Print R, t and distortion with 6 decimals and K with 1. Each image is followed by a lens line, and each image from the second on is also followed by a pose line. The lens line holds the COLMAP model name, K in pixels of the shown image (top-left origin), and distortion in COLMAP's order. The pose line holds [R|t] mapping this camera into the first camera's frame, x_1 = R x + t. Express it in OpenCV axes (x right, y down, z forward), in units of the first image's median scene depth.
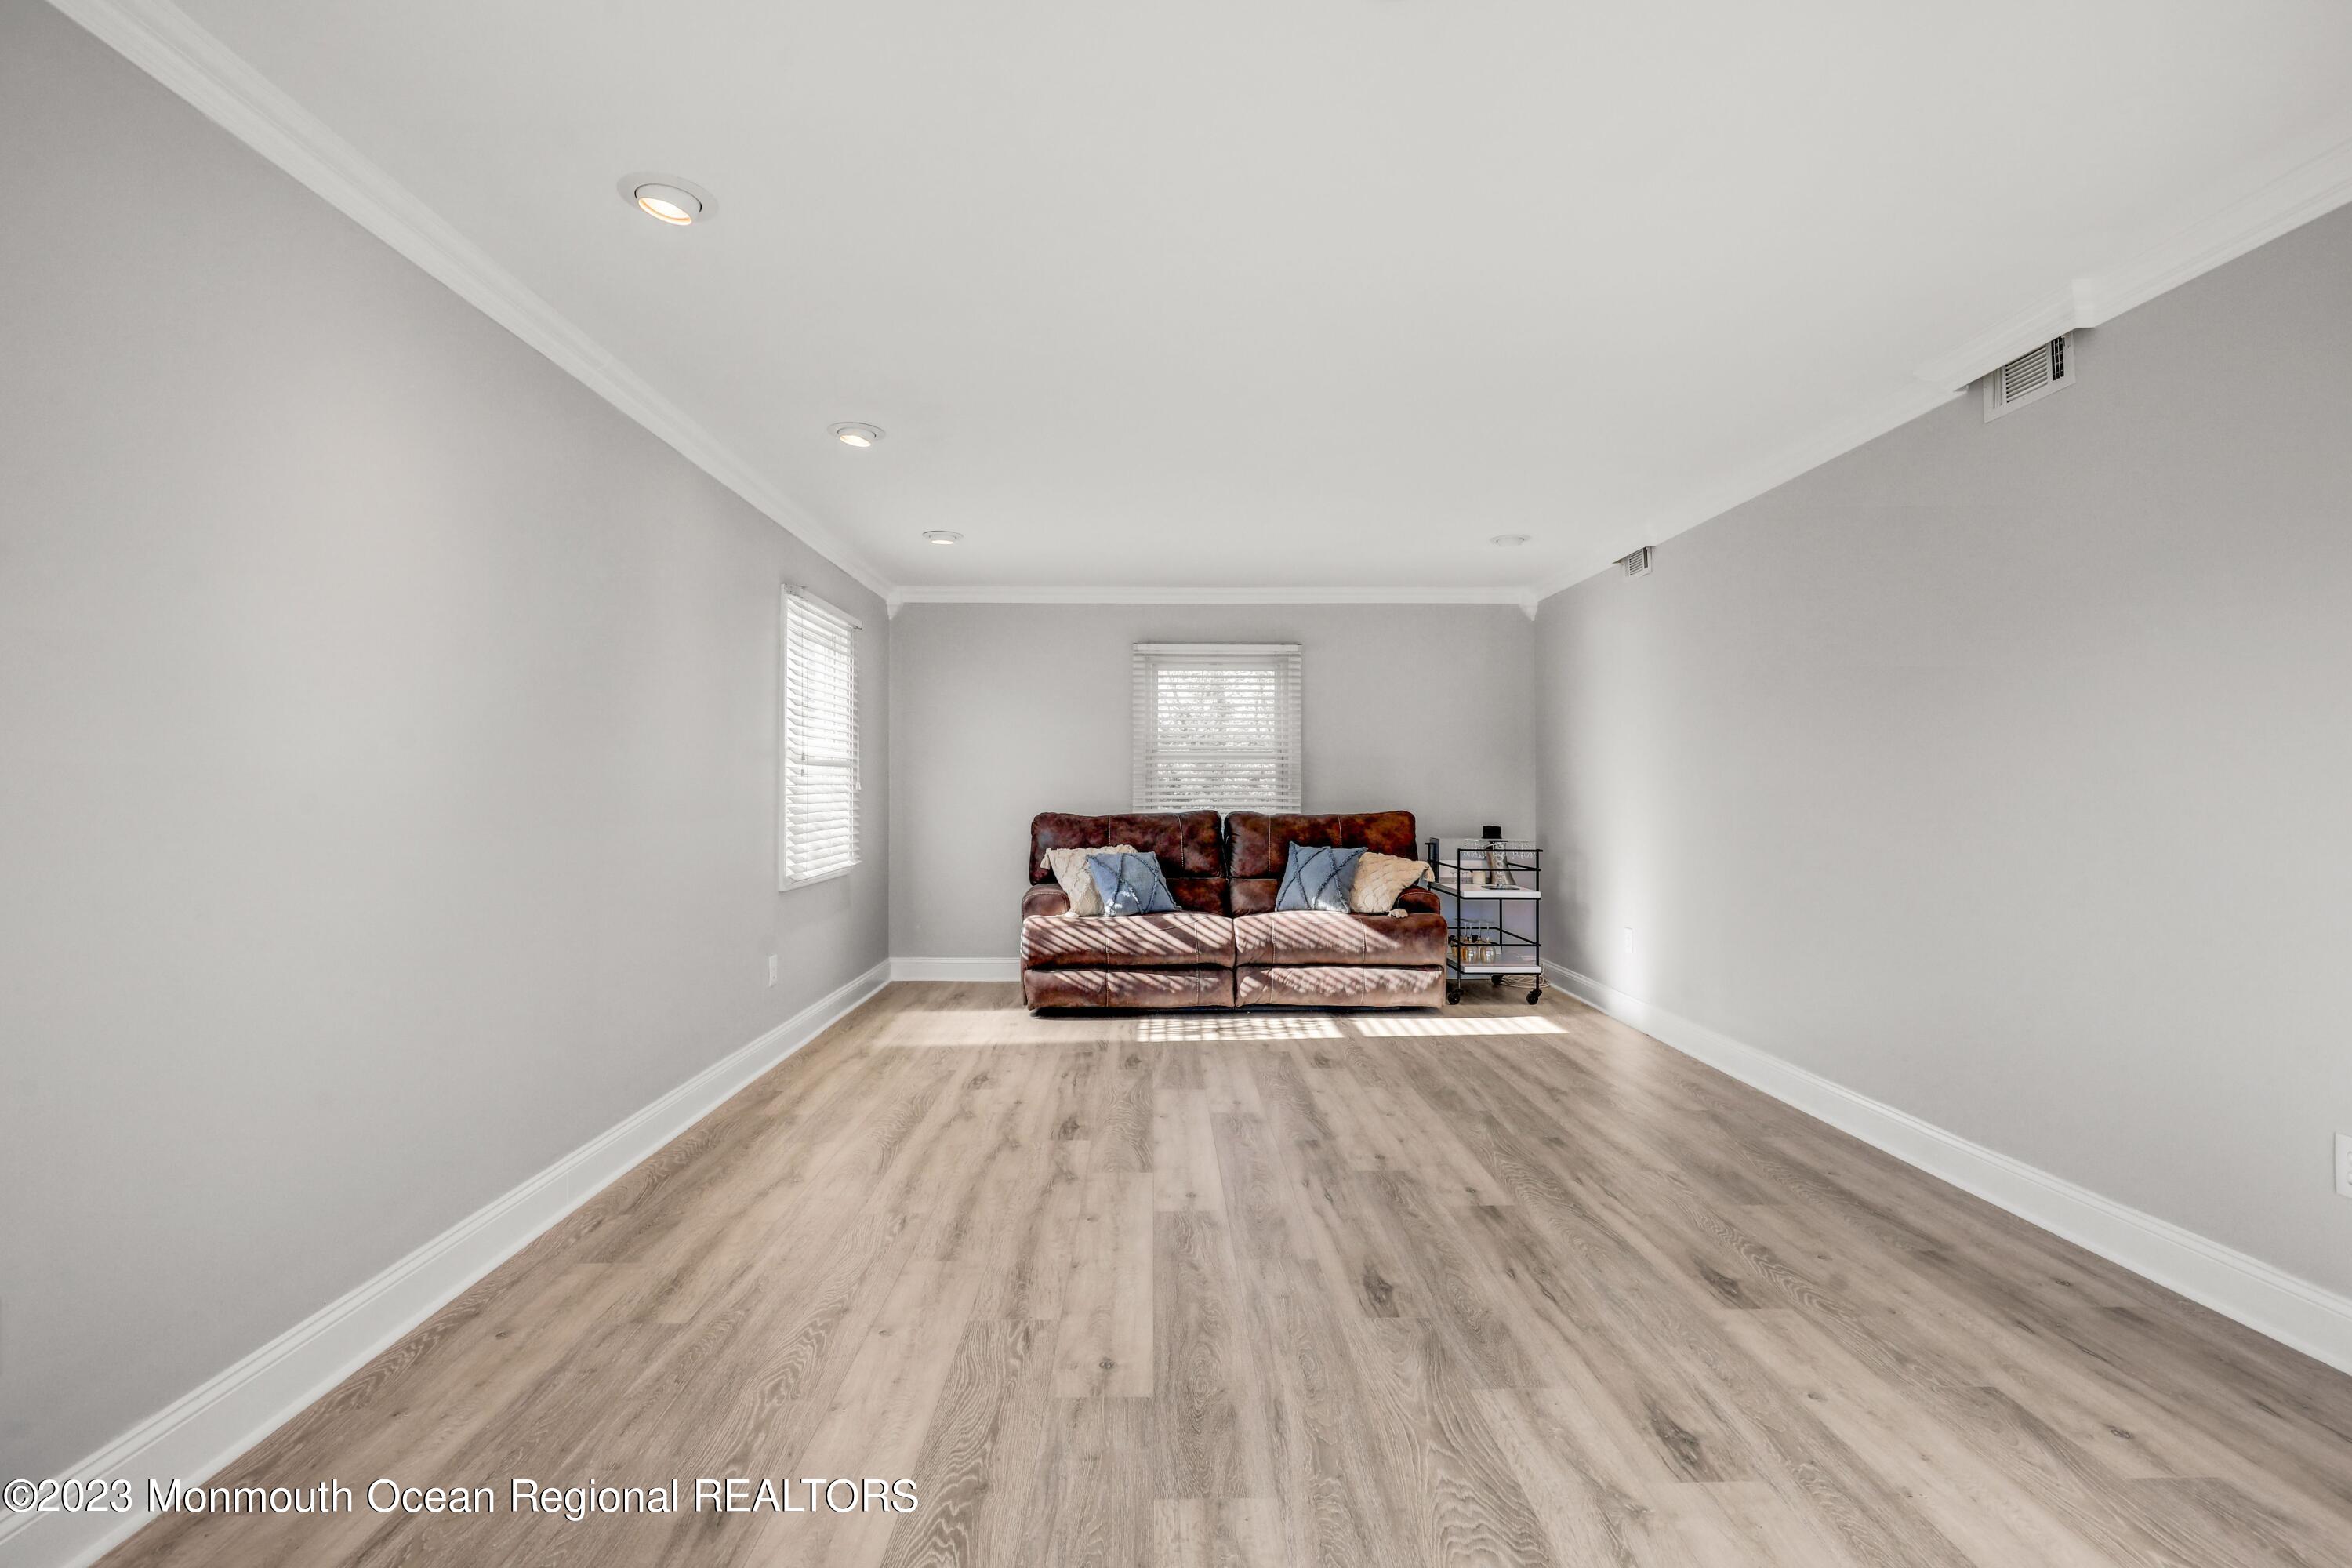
lens RADIAL K [[1069.1, 0, 1176.0], [0, 1069.1, 784.0], [0, 0, 1]] dist [0.000842, 0.000160]
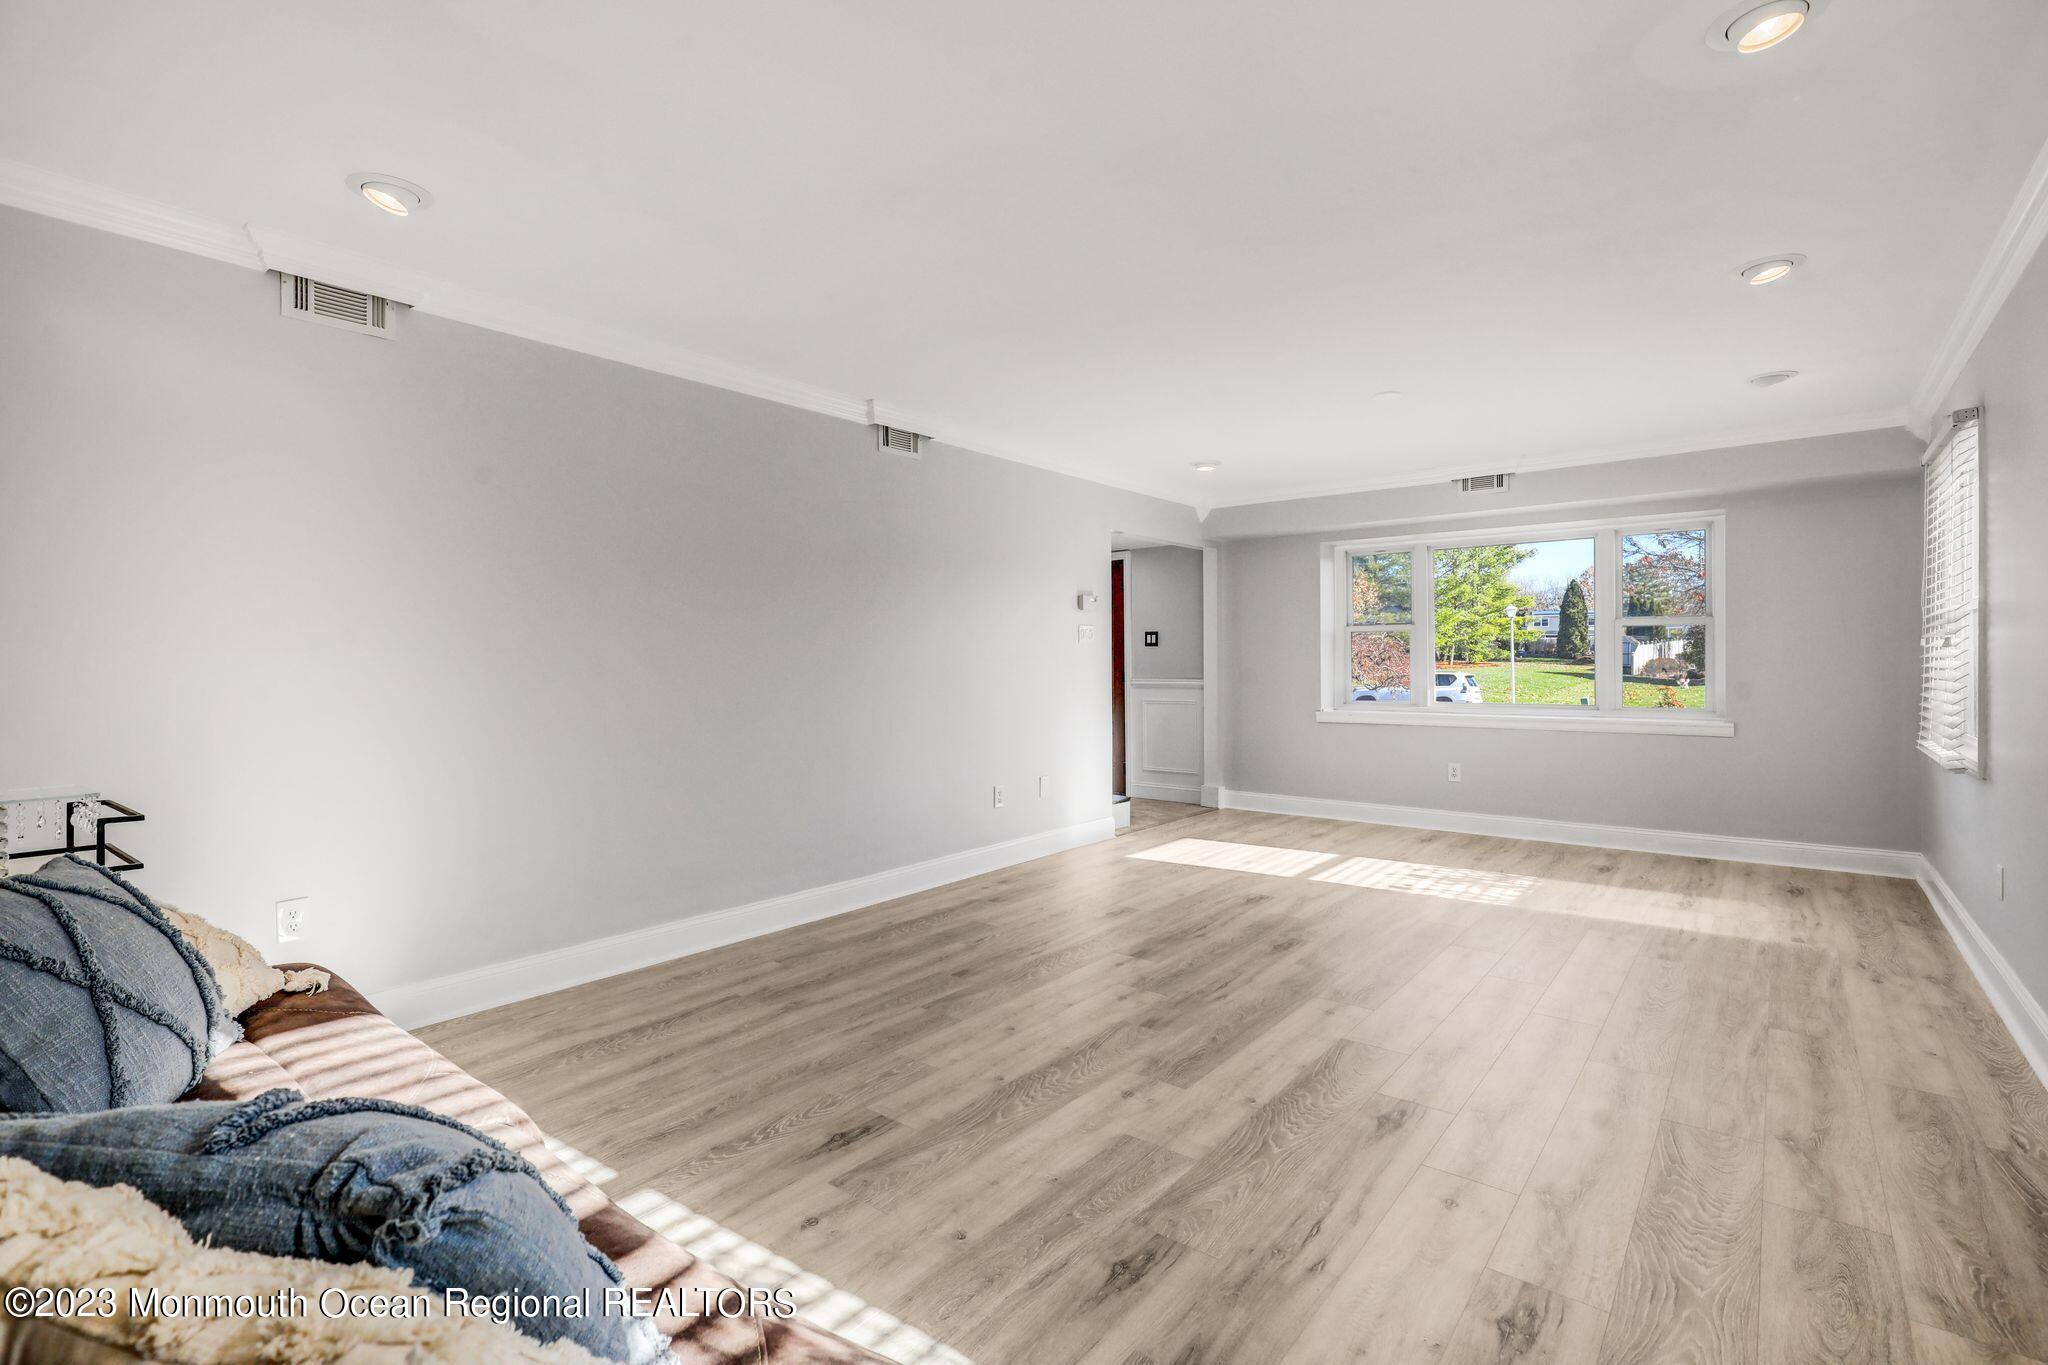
lens RADIAL K [[930.9, 0, 1024.0], [0, 930.9, 682.5], [0, 0, 1]] dist [0.000842, 0.000160]
pose [[-0.763357, -0.006876, 0.645940, -0.414558], [0.001583, 0.999920, 0.012515, 0.017875], [-0.645975, 0.010575, -0.763285, 2.155870]]
